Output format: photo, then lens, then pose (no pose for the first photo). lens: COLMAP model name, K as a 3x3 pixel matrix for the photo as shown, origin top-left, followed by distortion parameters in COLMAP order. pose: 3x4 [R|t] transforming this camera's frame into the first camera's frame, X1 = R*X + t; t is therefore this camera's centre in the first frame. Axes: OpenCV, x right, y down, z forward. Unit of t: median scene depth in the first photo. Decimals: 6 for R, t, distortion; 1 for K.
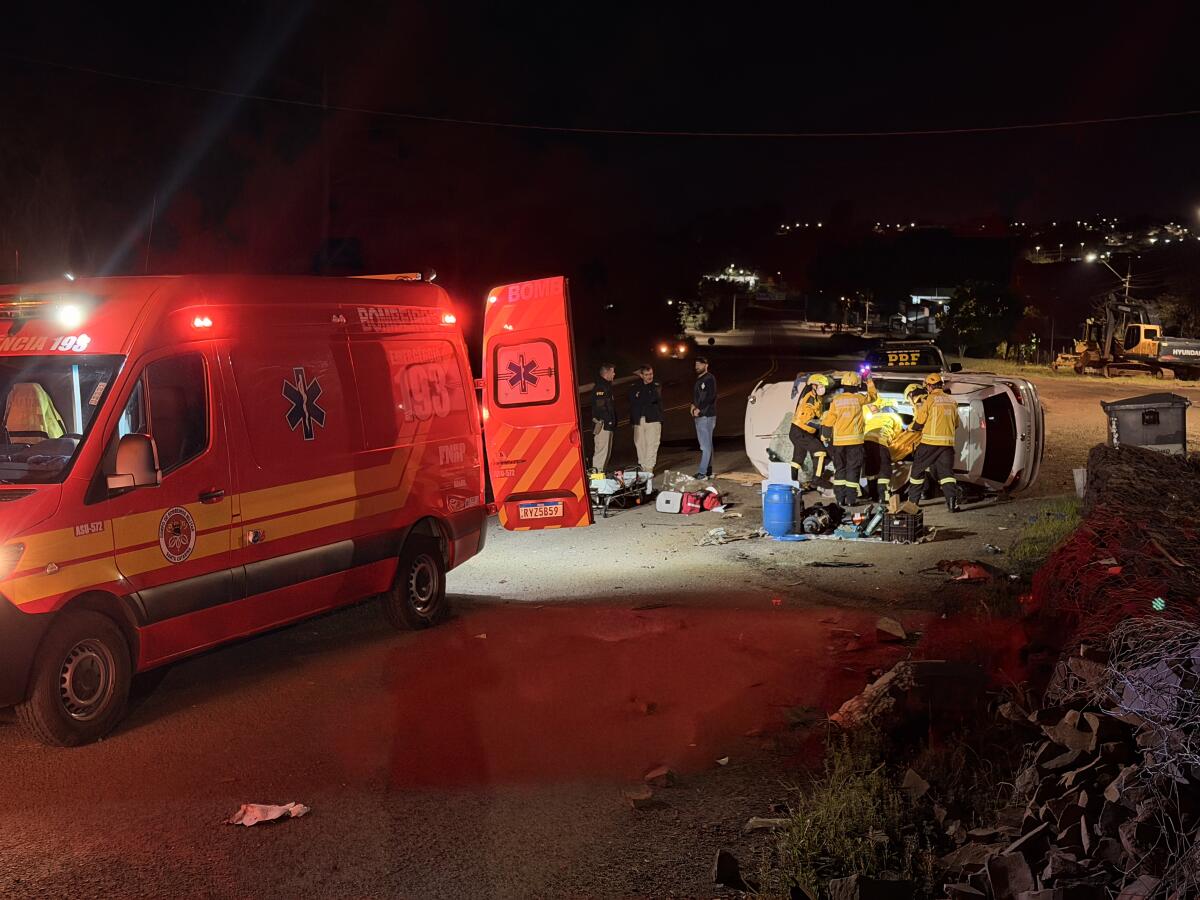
lens RADIAL K [[1658.8, 0, 594.1], [0, 1658.8, 457.0], [0, 0, 1]] dist [0.114237, 0.000000]
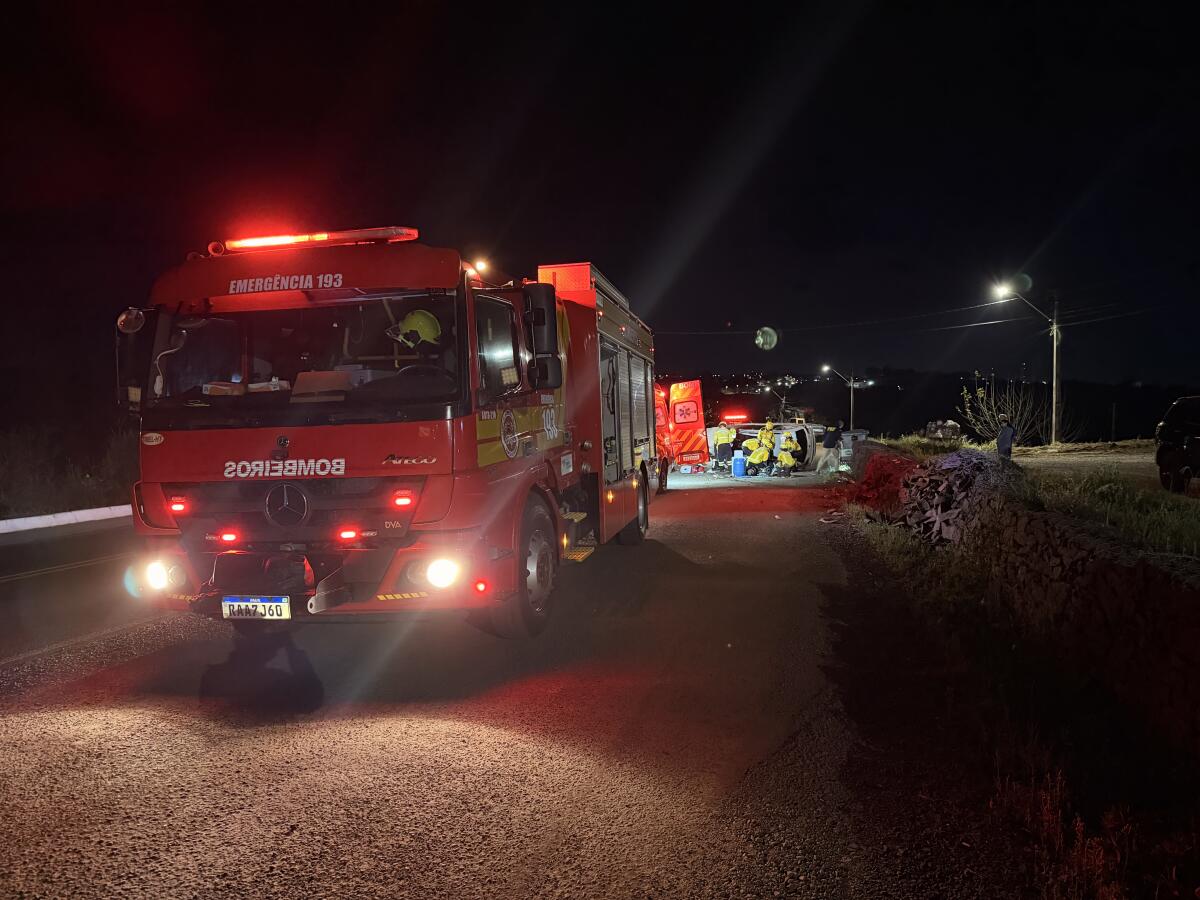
lens RADIAL K [[842.5, 0, 595.4], [0, 842.5, 445.6], [0, 0, 1]] dist [0.000820, -0.004875]
pose [[0.993037, 0.003020, 0.117766, -0.389450], [0.003263, 0.998583, -0.053119, 0.091781], [-0.117760, 0.053133, 0.991620, -0.499284]]
